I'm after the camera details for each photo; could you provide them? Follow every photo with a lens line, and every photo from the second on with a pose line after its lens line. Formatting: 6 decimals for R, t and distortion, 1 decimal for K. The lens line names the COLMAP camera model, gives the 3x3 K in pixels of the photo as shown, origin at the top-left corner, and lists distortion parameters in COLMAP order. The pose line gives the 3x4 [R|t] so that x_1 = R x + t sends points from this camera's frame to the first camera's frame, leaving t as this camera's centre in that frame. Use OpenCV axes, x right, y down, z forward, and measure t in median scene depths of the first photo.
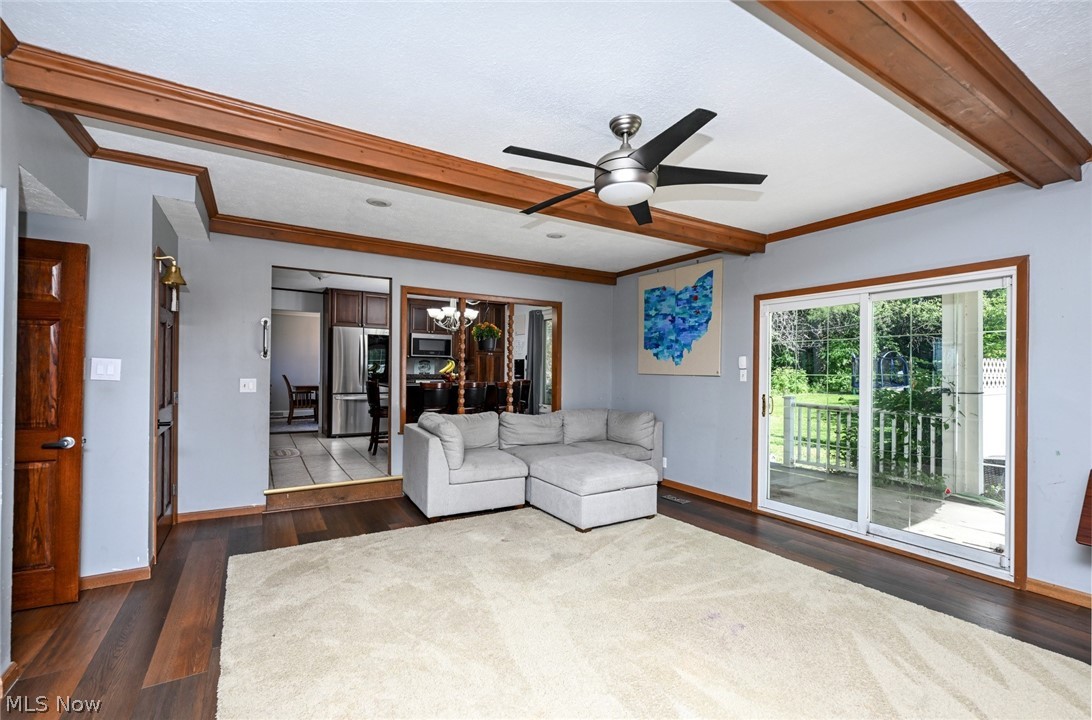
lens RADIAL K [[465.9, 0, 540.4], [0, 465.9, 367.4], [0, 0, 1]] dist [0.019622, 0.000309]
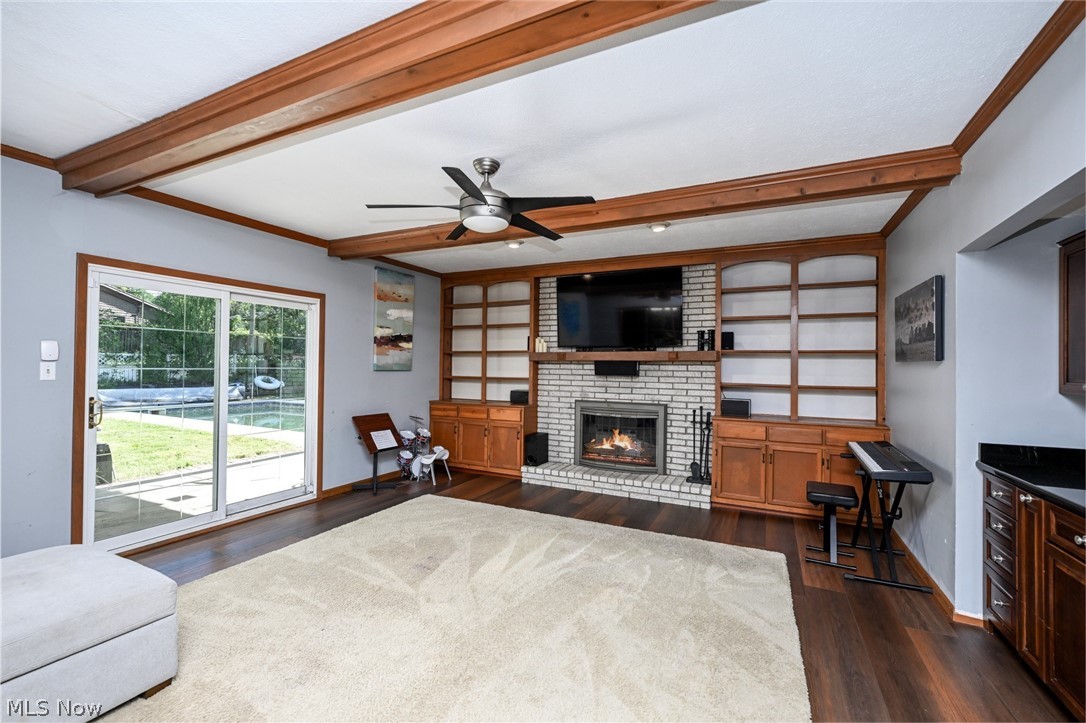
lens RADIAL K [[463.3, 0, 538.2], [0, 463.3, 365.4], [0, 0, 1]] dist [0.019622, 0.000309]
pose [[-0.536465, -0.006949, 0.843894, -0.474416], [-0.026627, 0.999608, -0.008695, -0.002646], [-0.843502, -0.027135, -0.536440, 0.790651]]
